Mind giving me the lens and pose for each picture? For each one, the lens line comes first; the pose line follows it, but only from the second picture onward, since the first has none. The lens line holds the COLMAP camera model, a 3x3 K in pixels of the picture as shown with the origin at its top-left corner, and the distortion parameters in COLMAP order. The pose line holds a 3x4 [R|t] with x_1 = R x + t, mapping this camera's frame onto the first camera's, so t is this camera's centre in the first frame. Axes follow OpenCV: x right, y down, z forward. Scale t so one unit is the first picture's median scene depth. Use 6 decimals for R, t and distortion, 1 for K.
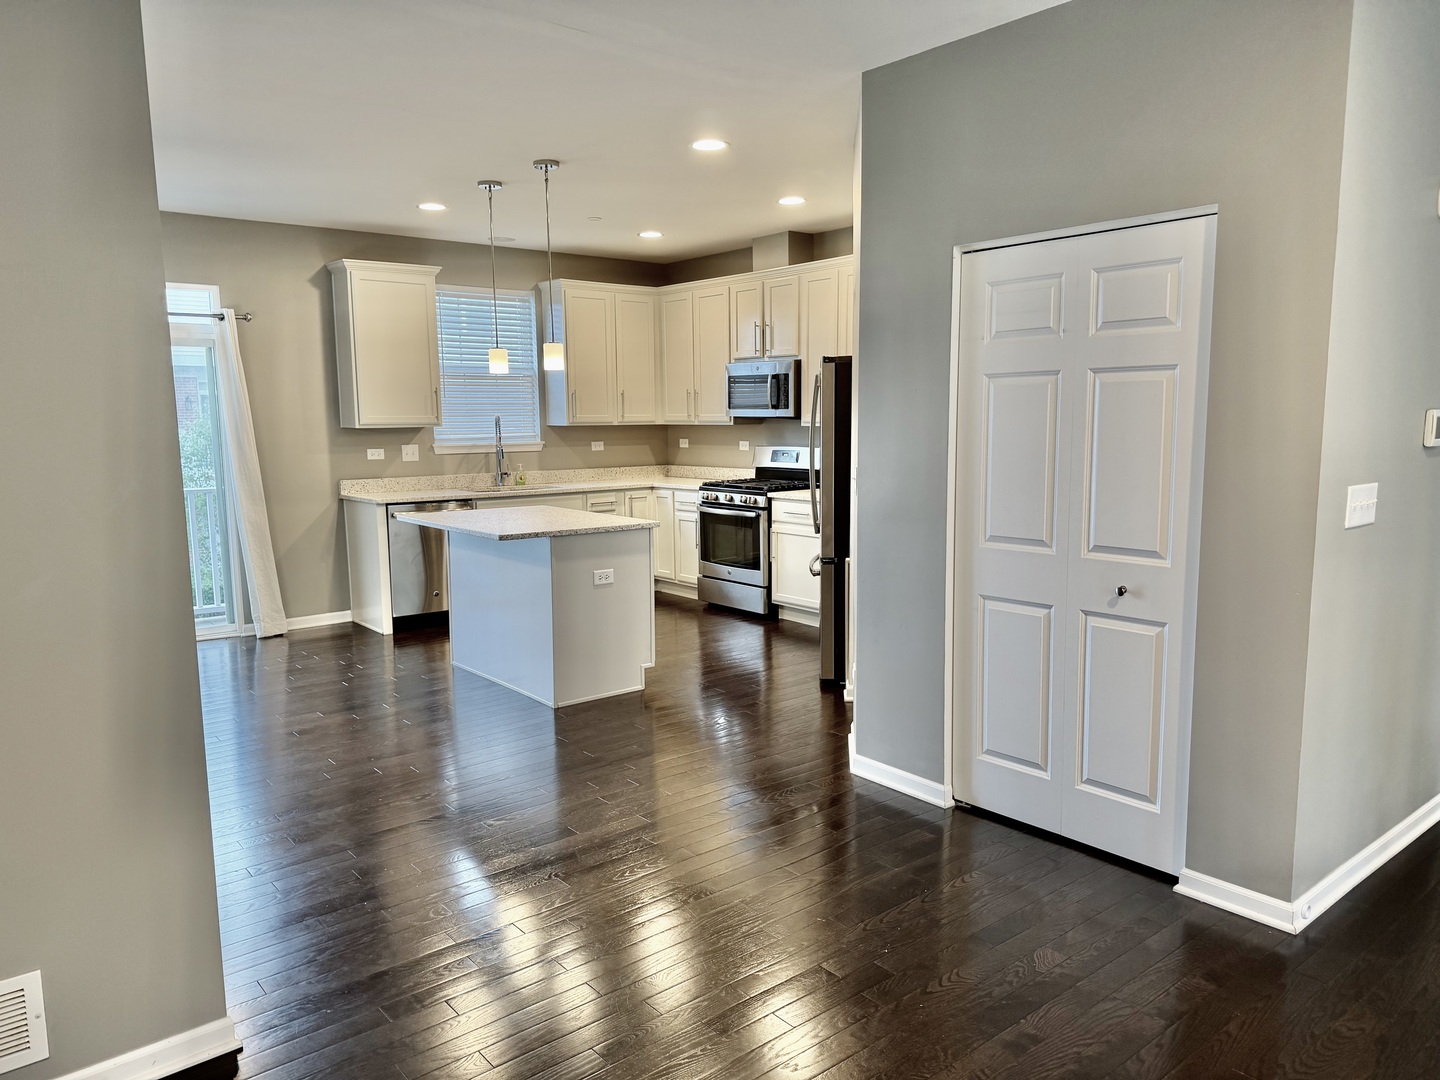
lens RADIAL K [[1018.9, 0, 722.1], [0, 1018.9, 539.2], [0, 0, 1]] dist [0.039258, -0.022779]
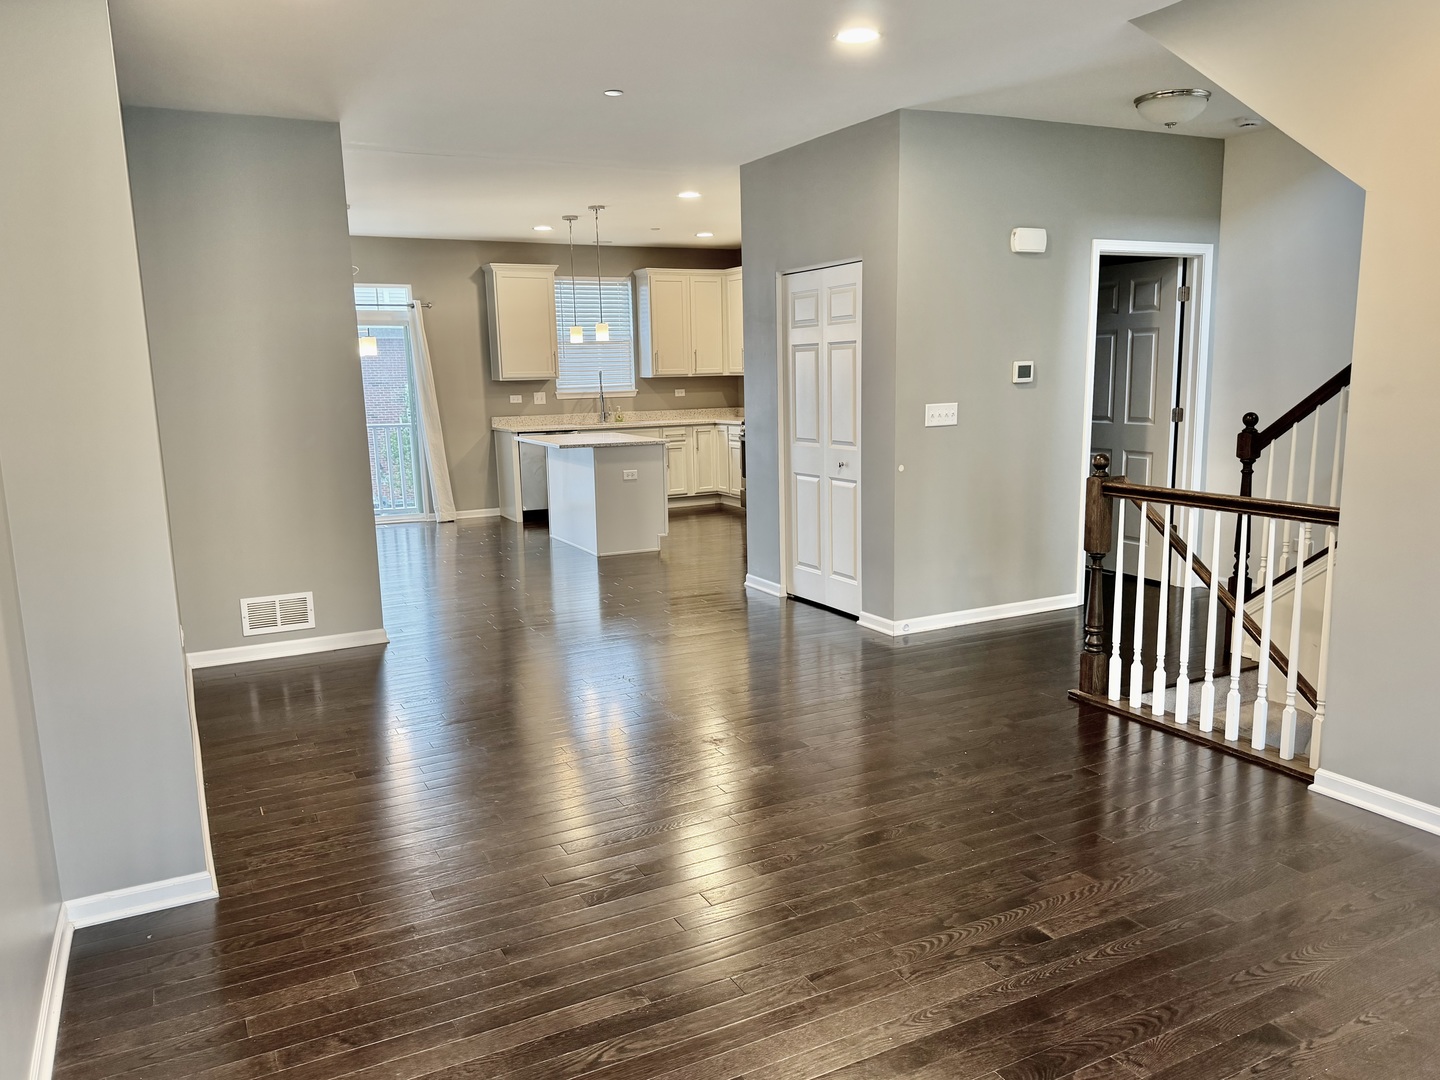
lens RADIAL K [[1018.9, 0, 718.4], [0, 1018.9, 549.7], [0, 0, 1]] dist [0.039258, -0.022779]
pose [[0.979882, 0.023789, -0.198153, 0.230498], [-0.012880, 0.998339, 0.056158, 0.044102], [0.199160, -0.052476, 0.978561, -0.355461]]
